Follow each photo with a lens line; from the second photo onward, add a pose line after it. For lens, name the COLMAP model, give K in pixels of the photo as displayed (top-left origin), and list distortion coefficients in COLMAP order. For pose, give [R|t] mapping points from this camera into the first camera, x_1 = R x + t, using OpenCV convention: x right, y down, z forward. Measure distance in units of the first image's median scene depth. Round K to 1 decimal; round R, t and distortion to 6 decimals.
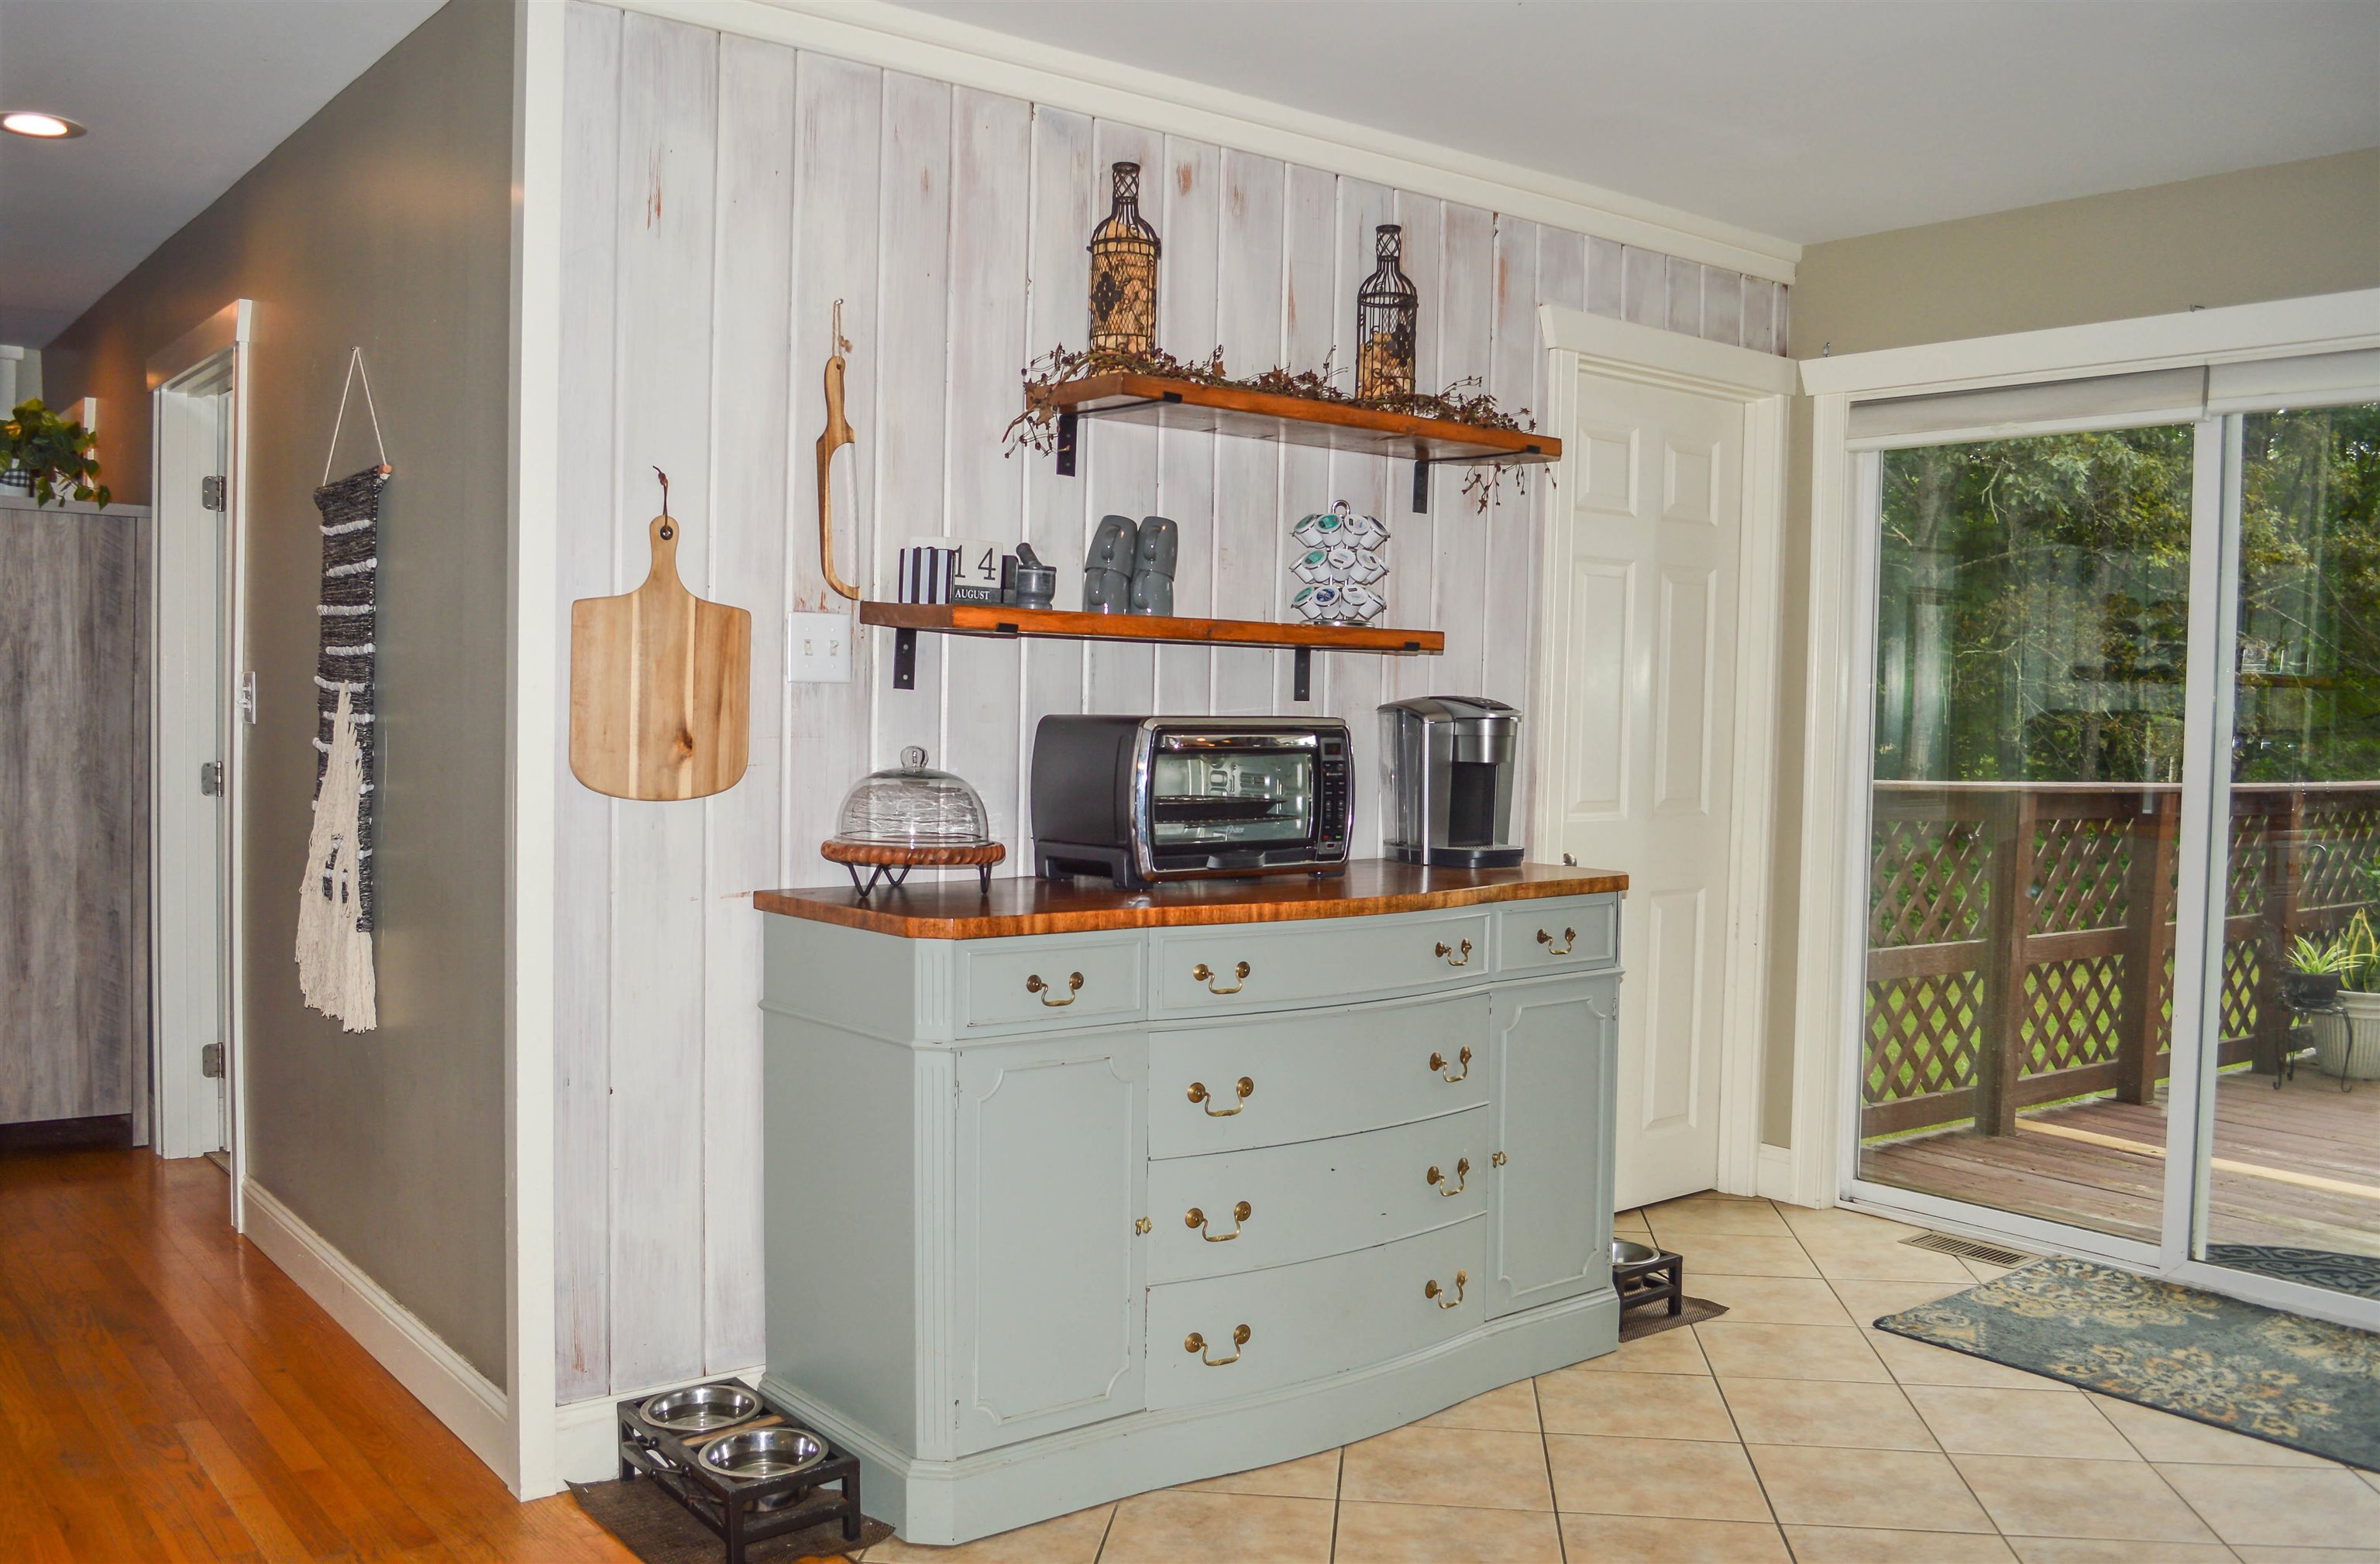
lens RADIAL K [[1999.7, 0, 1197.2], [0, 1999.7, 786.4], [0, 0, 1]] dist [-0.079340, 0.010356]
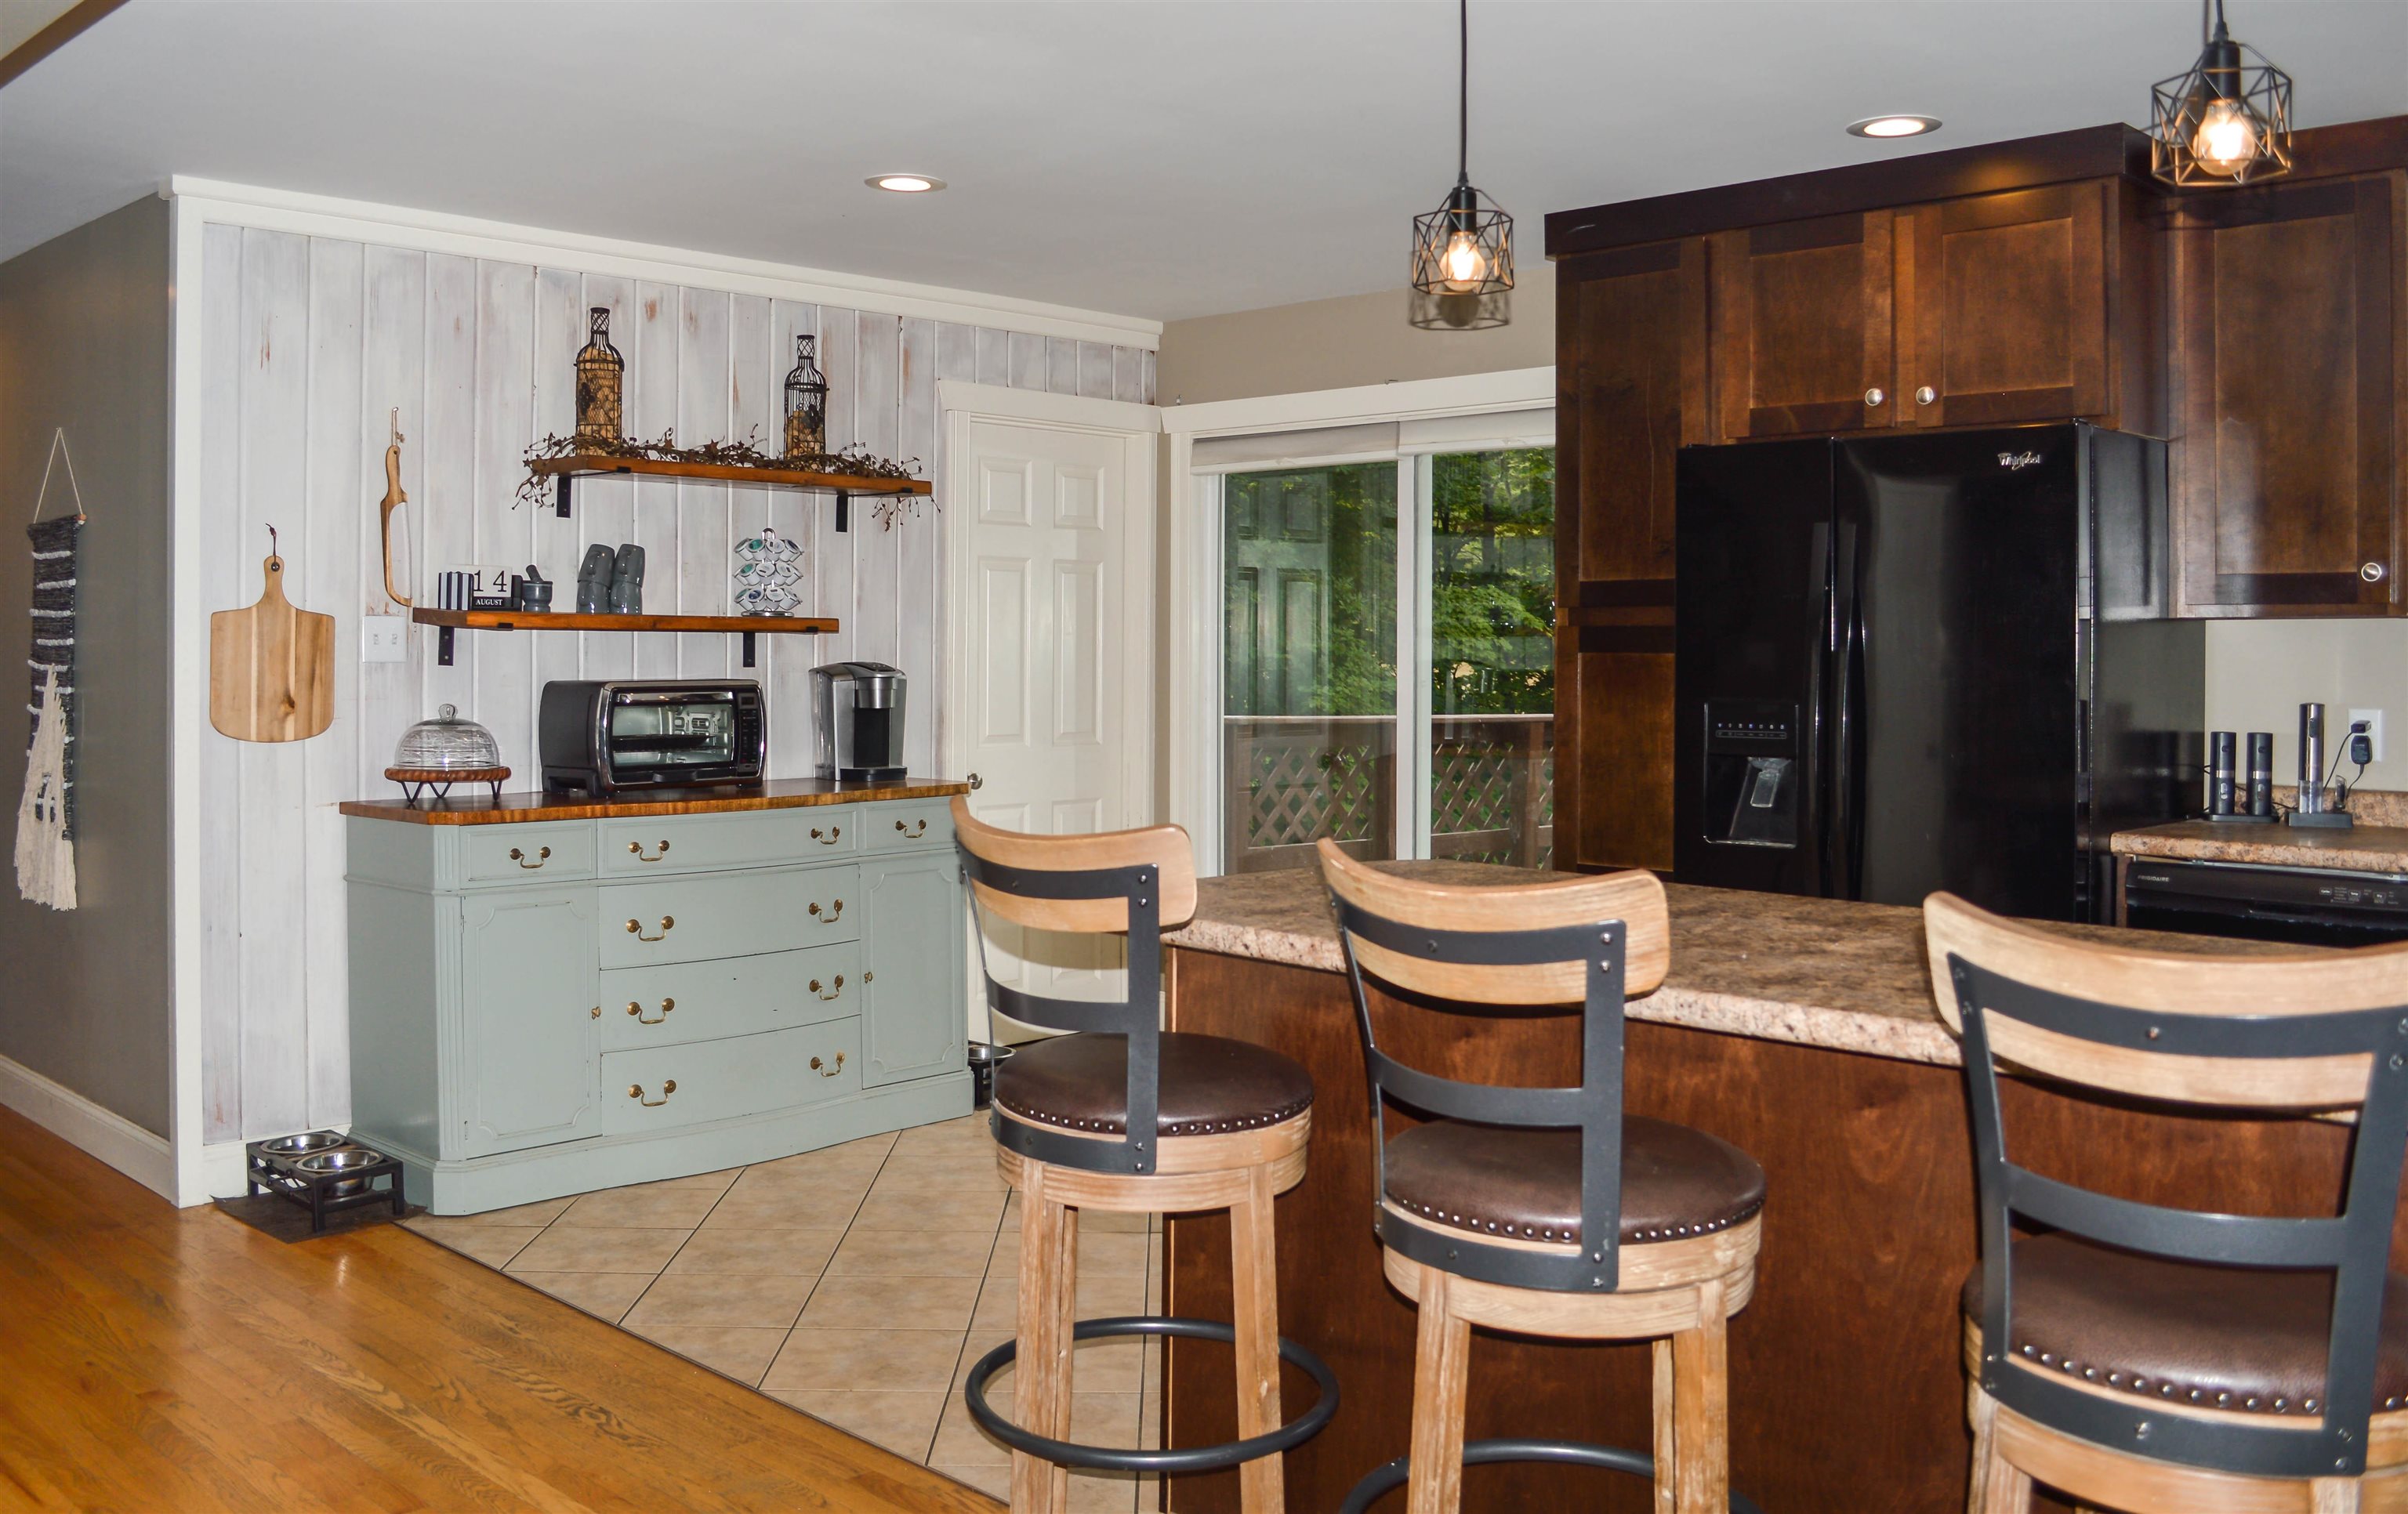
lens RADIAL K [[2044.6, 0, 1196.3], [0, 2044.6, 663.9], [0, 0, 1]] dist [-0.069661, -0.015070]
pose [[0.991684, -0.015699, 0.127735, 0.198488], [0.020196, 0.999218, -0.033980, 0.011557], [-0.127101, 0.036277, 0.991226, -0.522125]]
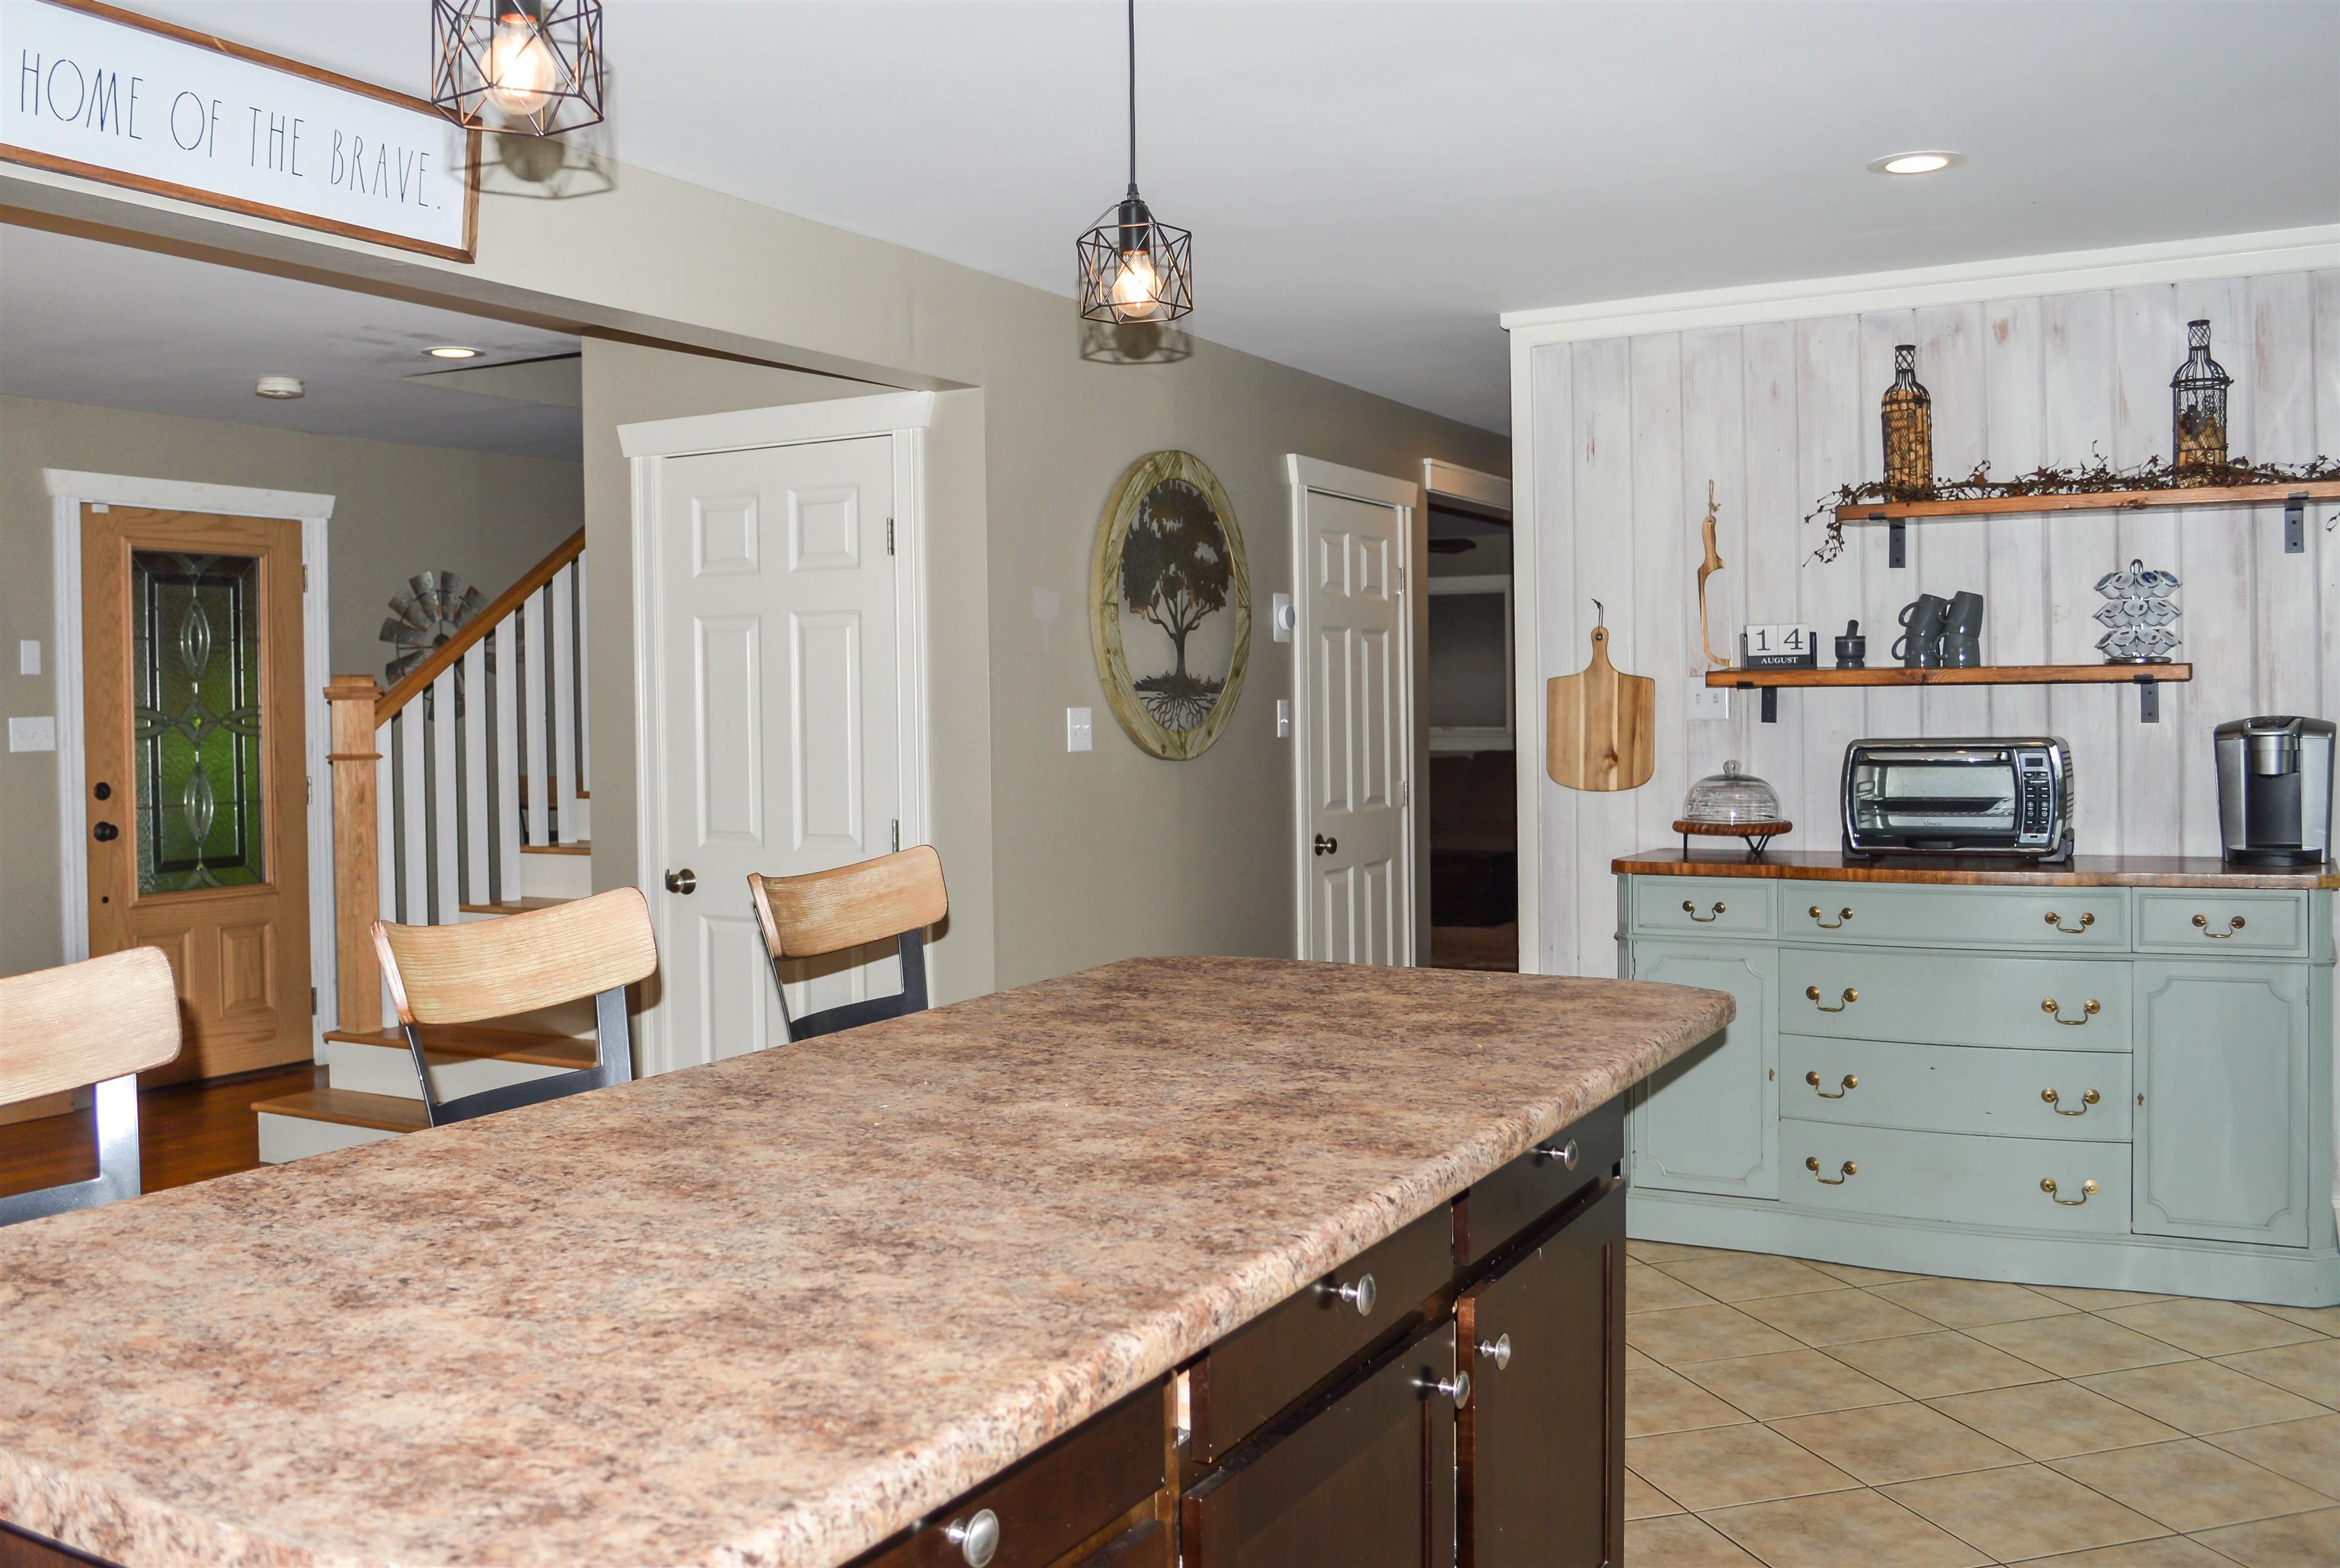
lens RADIAL K [[1965.9, 0, 1163.9], [0, 1965.9, 763.2], [0, 0, 1]] dist [-0.079340, 0.010356]
pose [[0.390139, -0.000186, -0.920756, 0.972047], [-0.019912, 0.999764, -0.008639, 0.003921], [0.920541, 0.021705, 0.390043, -0.009194]]
